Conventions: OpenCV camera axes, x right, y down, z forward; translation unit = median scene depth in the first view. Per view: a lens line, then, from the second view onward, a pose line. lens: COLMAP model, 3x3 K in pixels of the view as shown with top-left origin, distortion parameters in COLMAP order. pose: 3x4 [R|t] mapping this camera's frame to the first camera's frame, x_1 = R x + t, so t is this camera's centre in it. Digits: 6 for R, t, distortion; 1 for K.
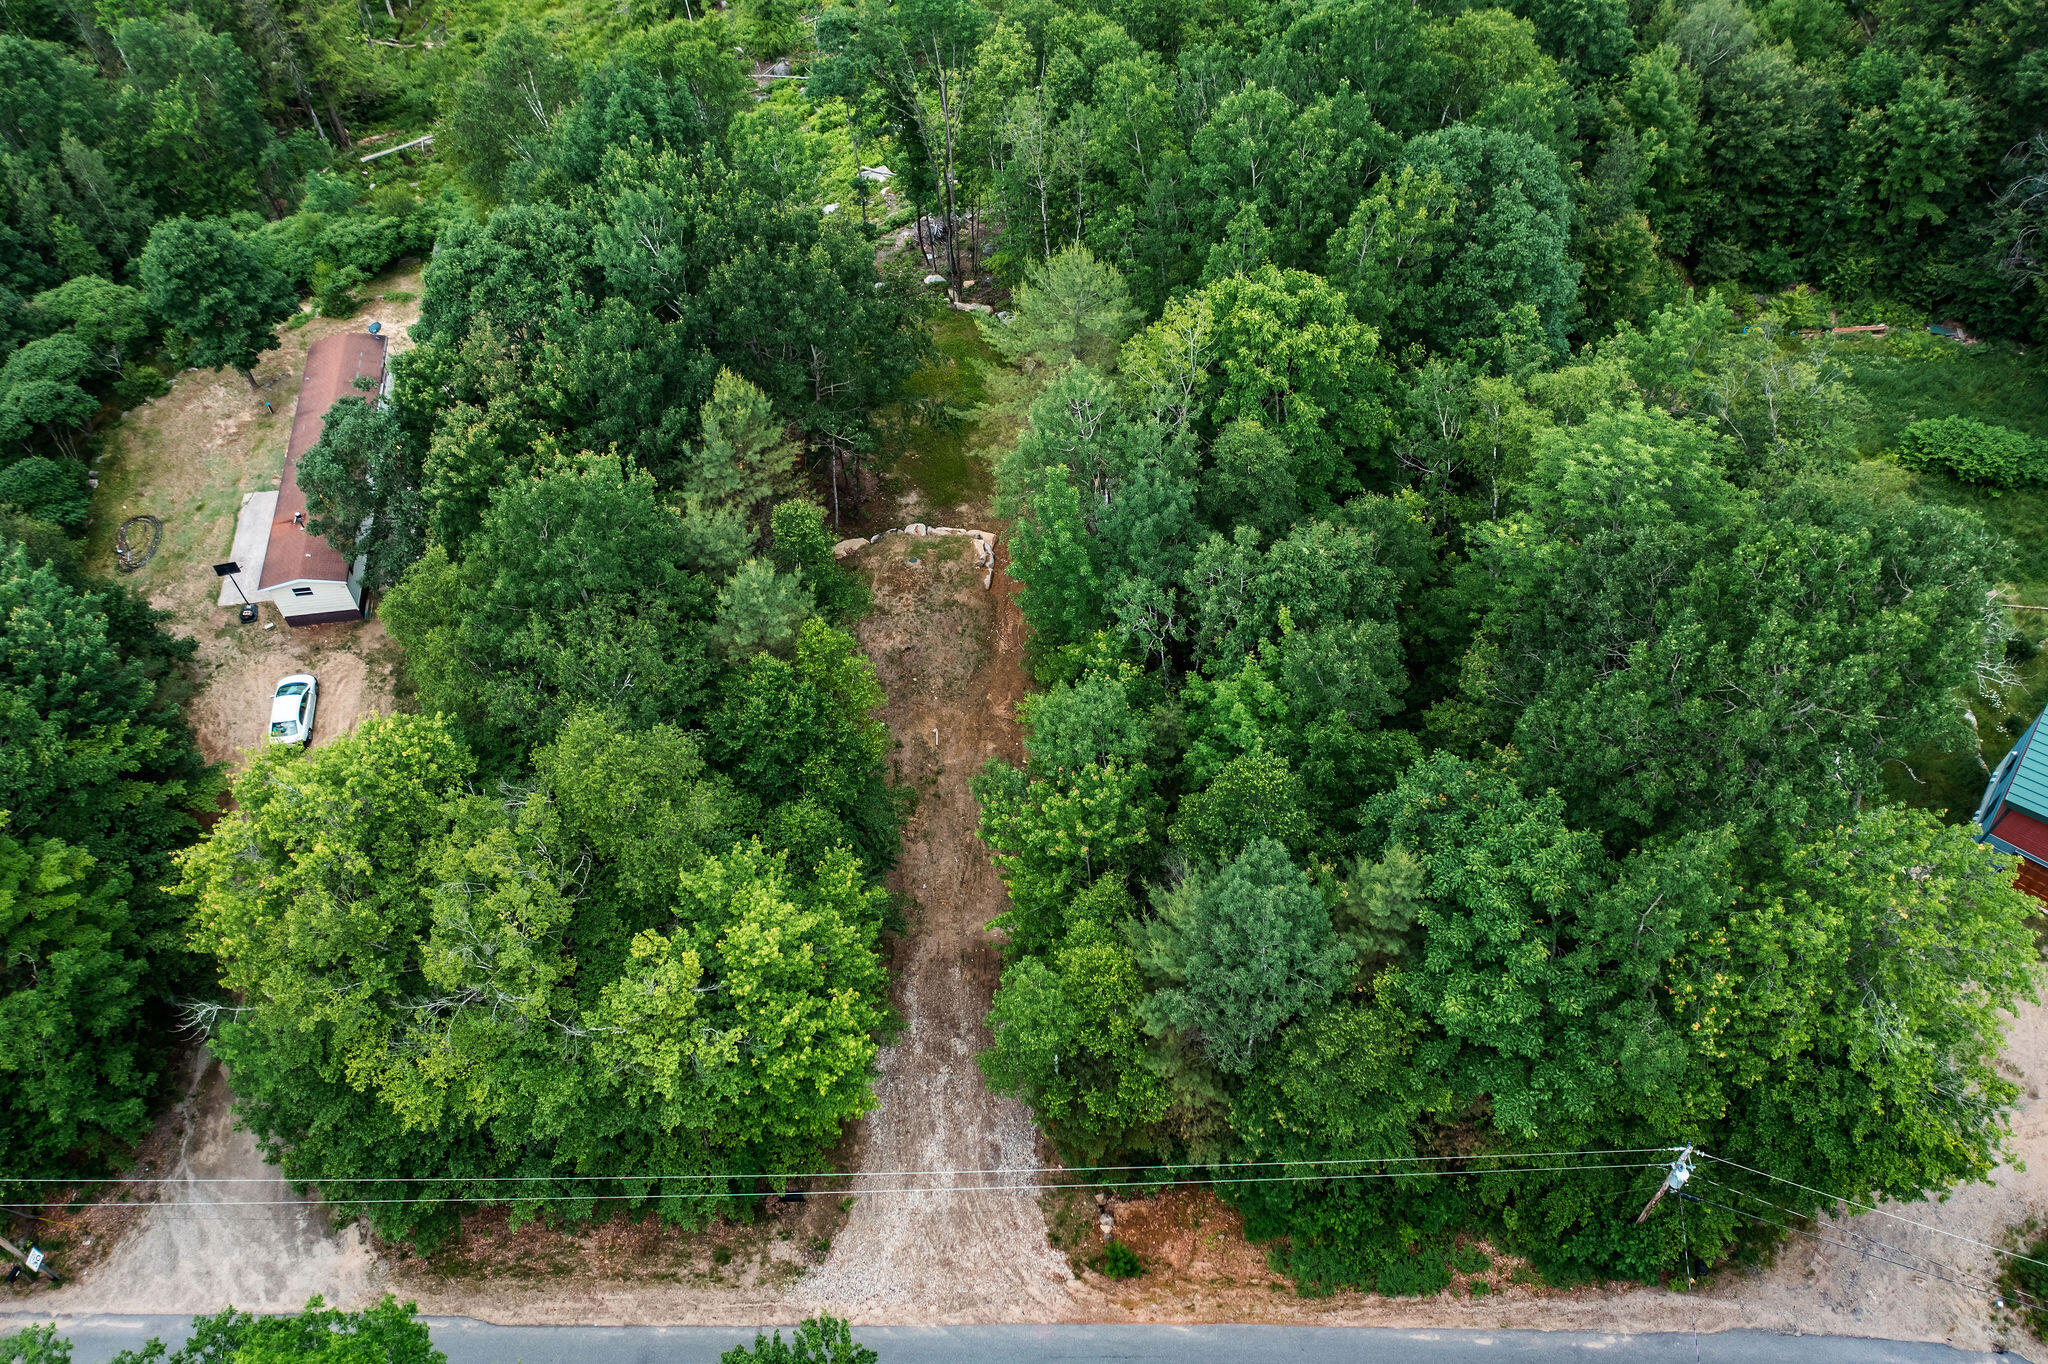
lens RADIAL K [[1643.0, 0, 1024.0], [0, 1643.0, 682.0], [0, 0, 1]] dist [-0.008746, 0.000644]
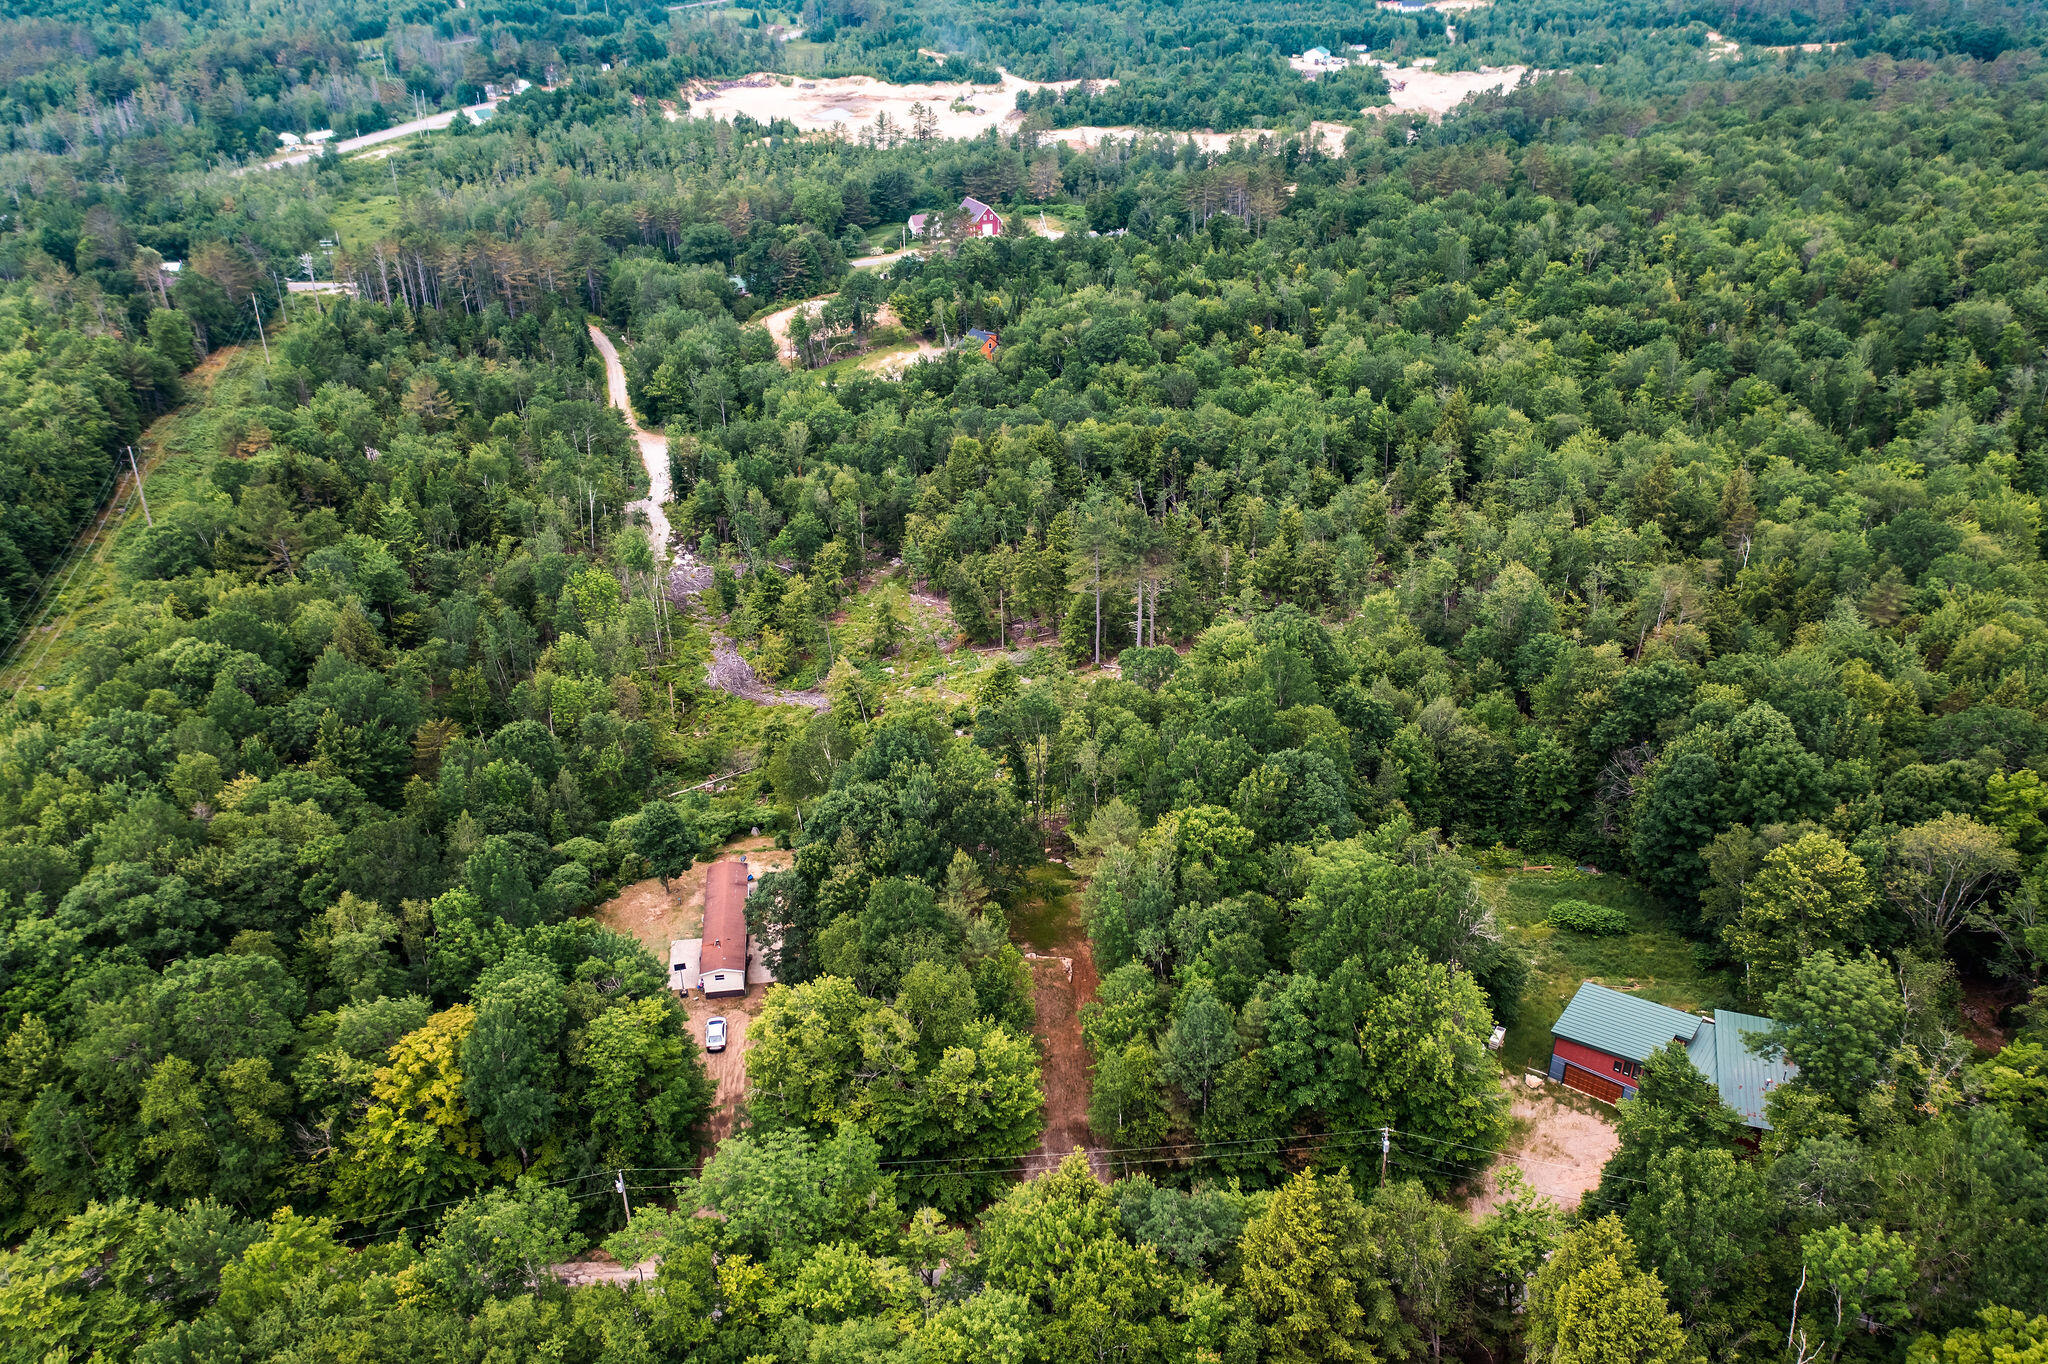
lens RADIAL K [[1612.9, 0, 1024.0], [0, 1612.9, 682.0], [0, 0, 1]] dist [-0.006465, 0.000007]
pose [[0.999999, 0.001102, -0.000327, -0.101670], [-0.001139, 0.911395, -0.411530, 0.534624], [-0.000156, 0.411530, 0.911396, -1.151494]]
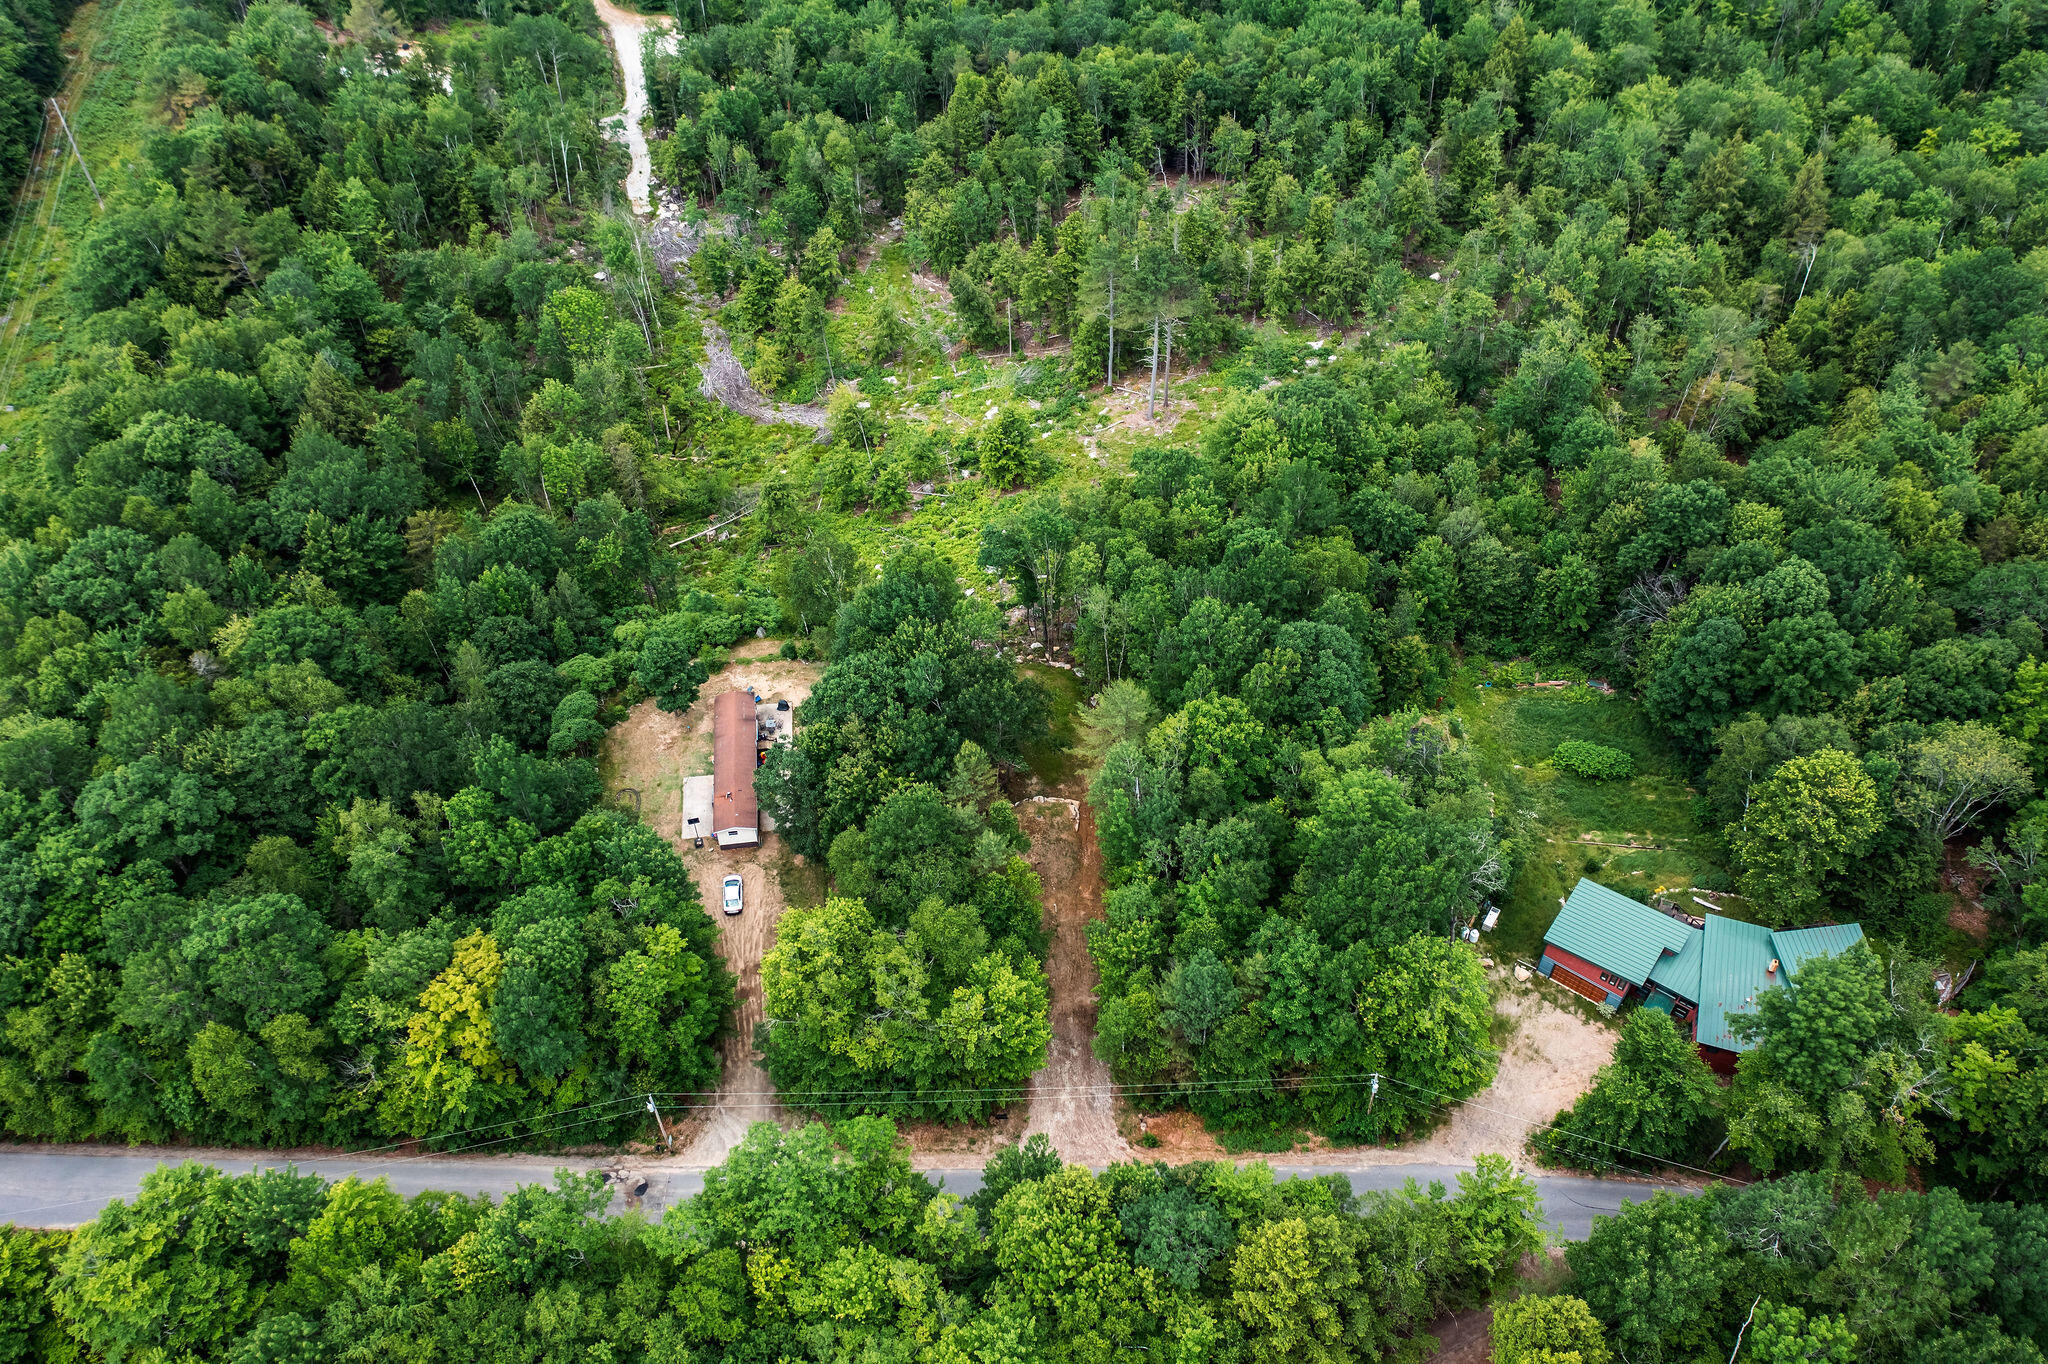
lens RADIAL K [[1612.9, 0, 1024.0], [0, 1612.9, 682.0], [0, 0, 1]] dist [-0.006465, 0.000007]
pose [[0.999980, 0.002745, -0.005660, -0.100416], [-0.003319, 0.994570, -0.104018, -0.045589], [0.005343, 0.104035, 0.994559, -1.240729]]
